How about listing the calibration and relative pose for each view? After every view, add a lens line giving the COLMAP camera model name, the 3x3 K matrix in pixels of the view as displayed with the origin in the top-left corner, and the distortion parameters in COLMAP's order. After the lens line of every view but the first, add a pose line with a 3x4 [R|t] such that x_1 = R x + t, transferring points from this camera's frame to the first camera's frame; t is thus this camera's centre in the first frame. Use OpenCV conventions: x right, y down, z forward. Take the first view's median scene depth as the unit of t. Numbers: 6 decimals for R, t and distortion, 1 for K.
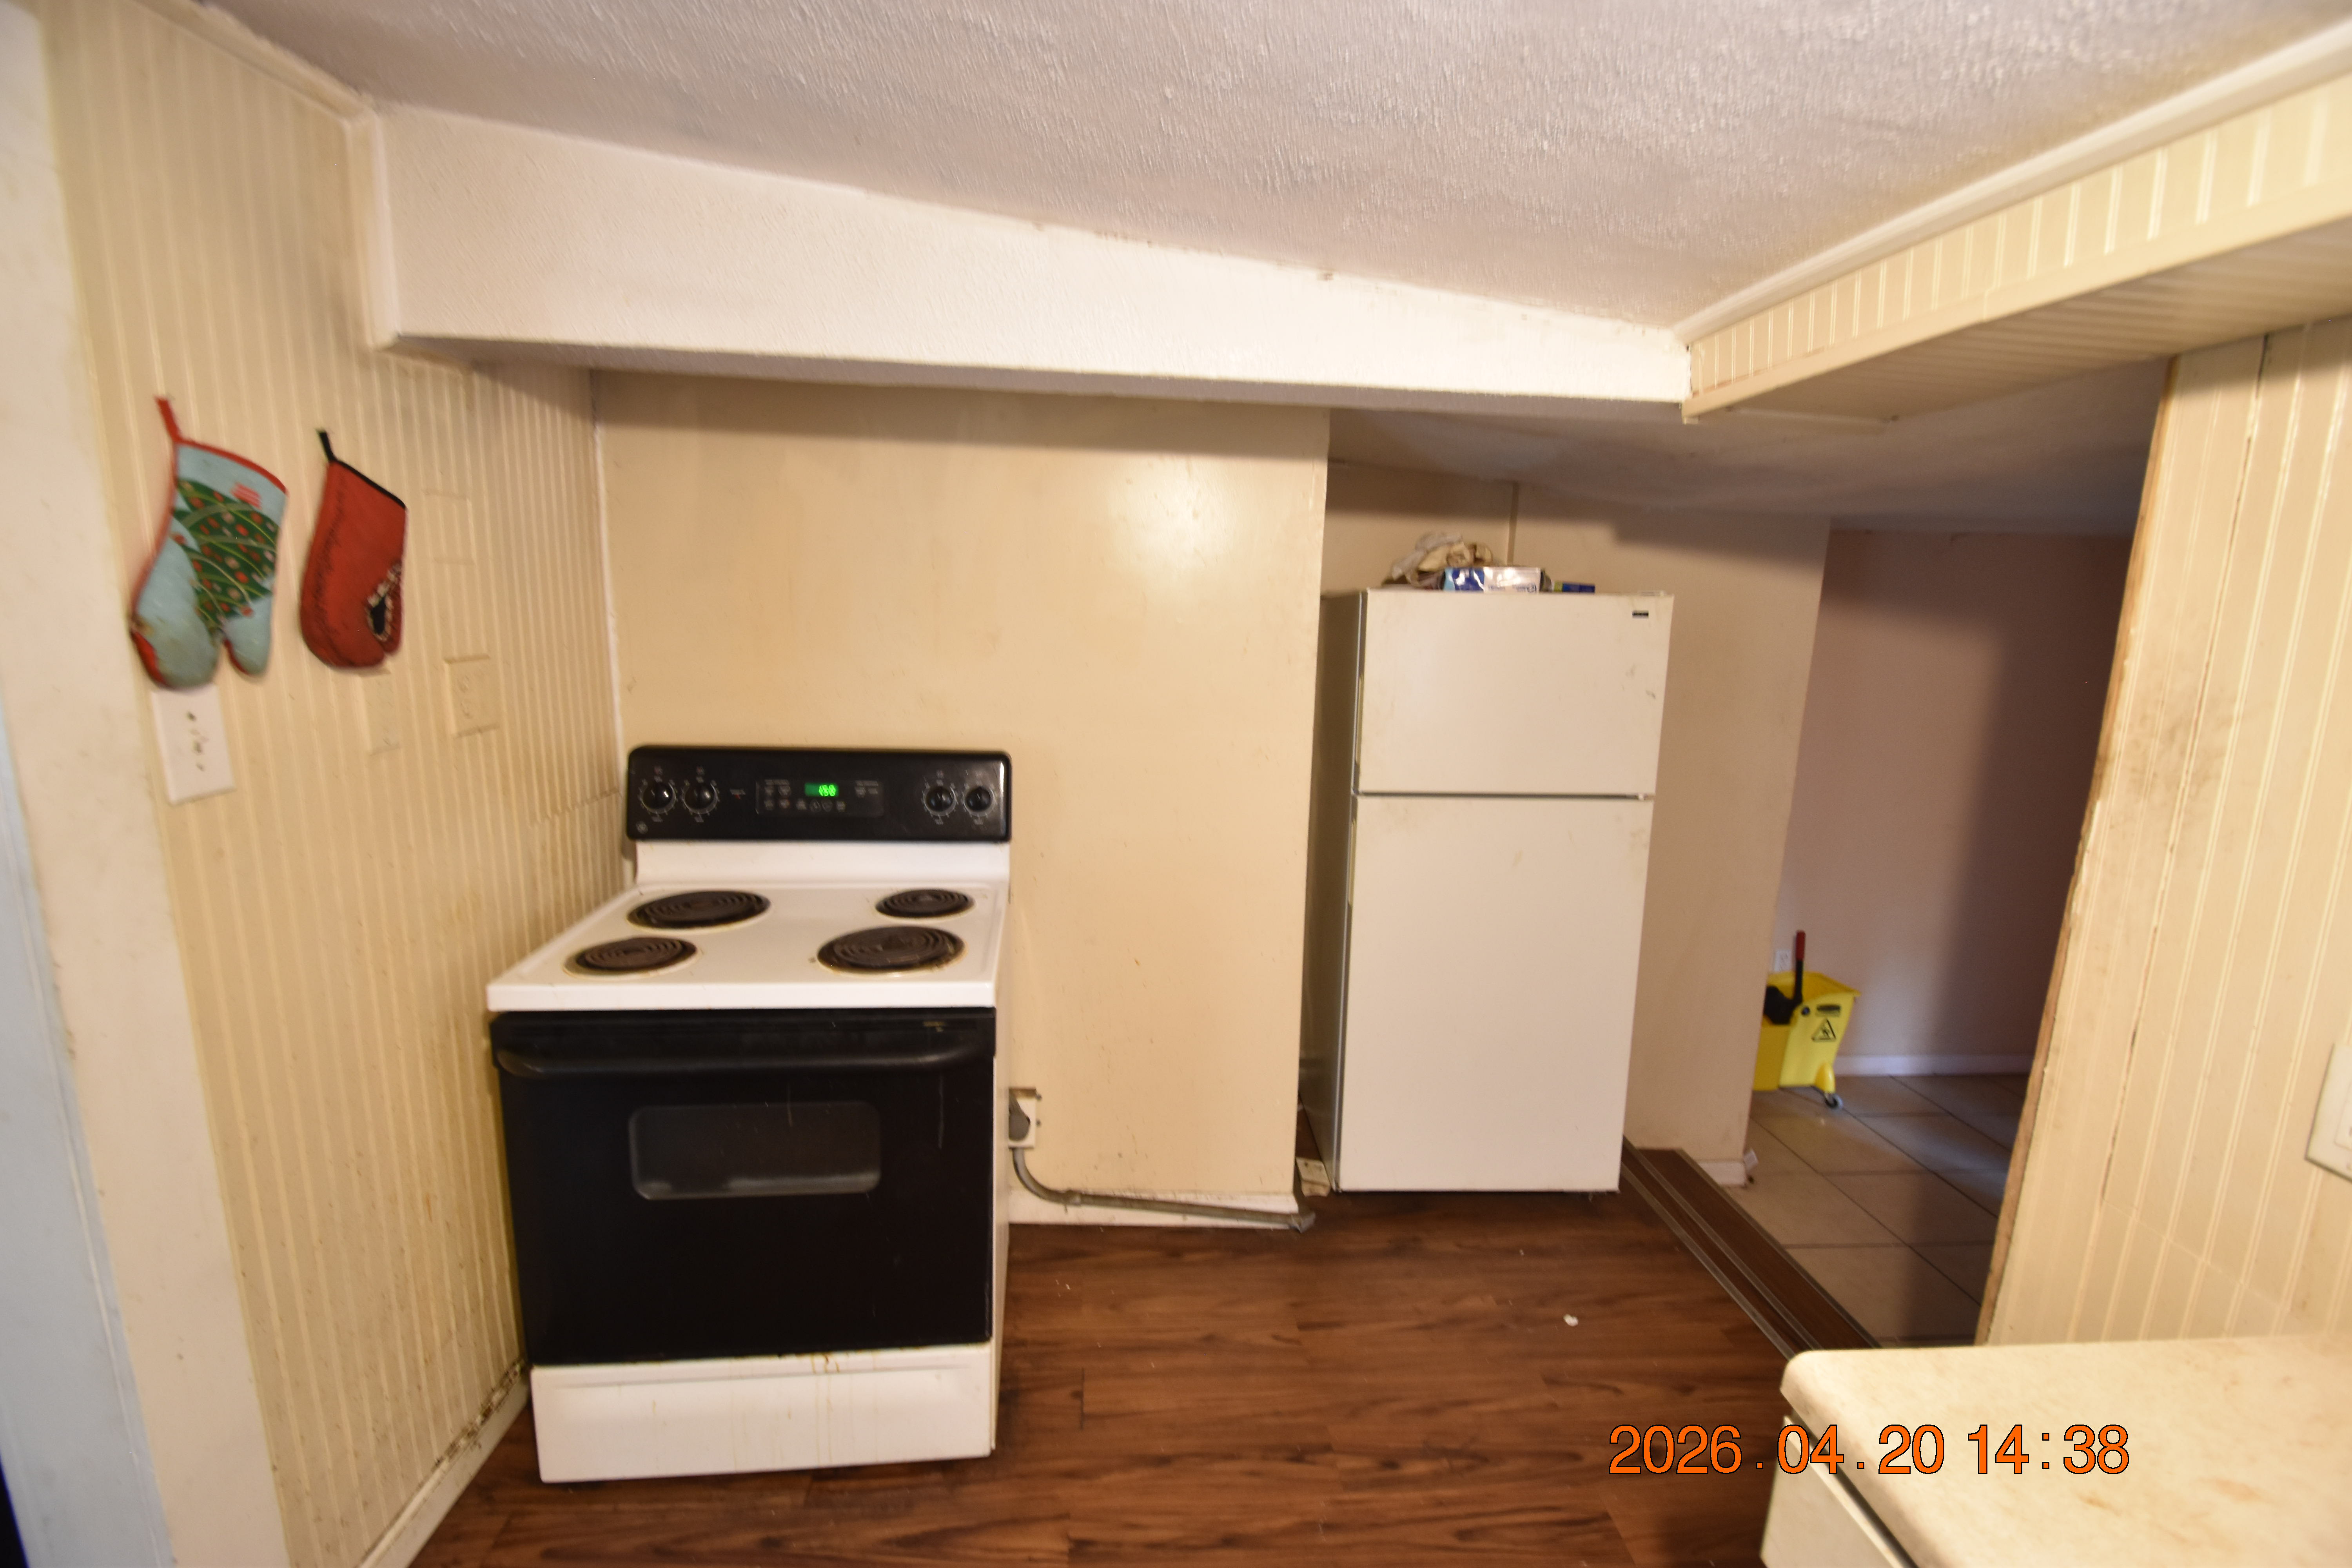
lens RADIAL K [[1024.4, 0, 1177.6], [0, 1024.4, 776.7], [0, 0, 1]] dist [0.002136, -0.007437]
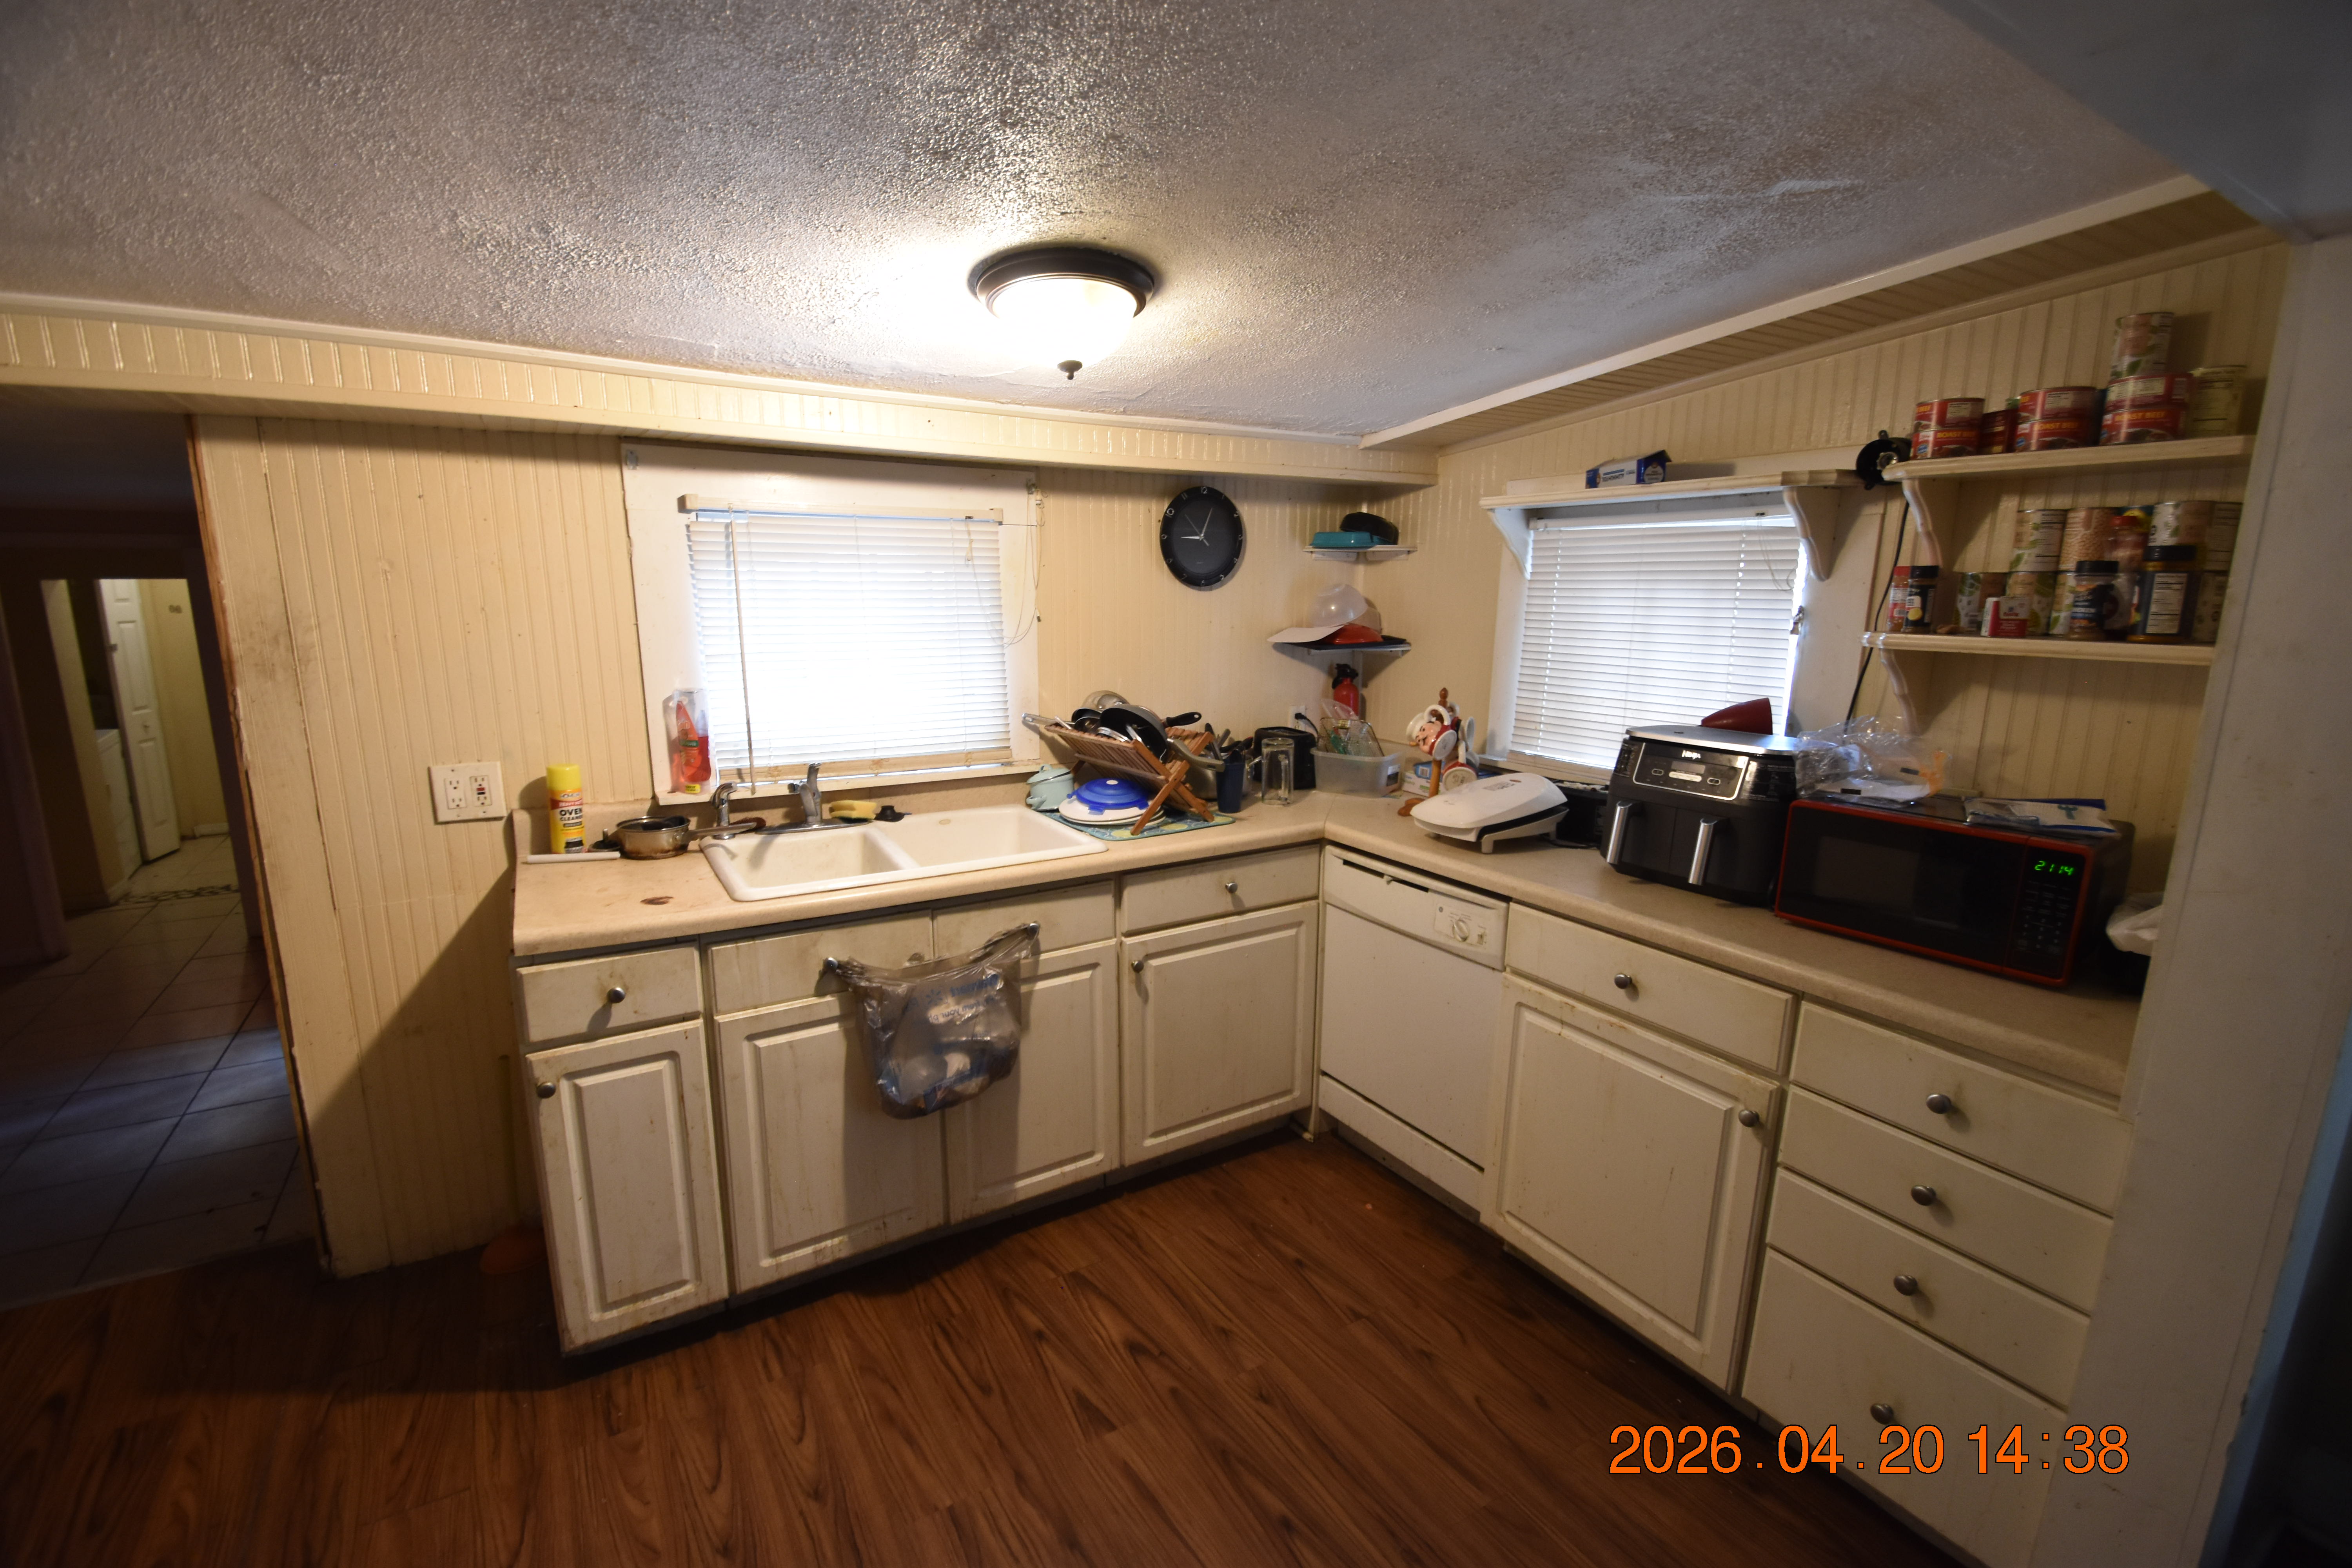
lens RADIAL K [[1024.4, 0, 1168.9], [0, 1024.4, 785.4], [0, 0, 1]] dist [0.002136, -0.007437]
pose [[-0.465956, -0.187371, 0.864741, -1.353592], [0.145306, 0.947847, 0.283675, -0.083860], [-0.872795, 0.257833, -0.414429, 0.469097]]
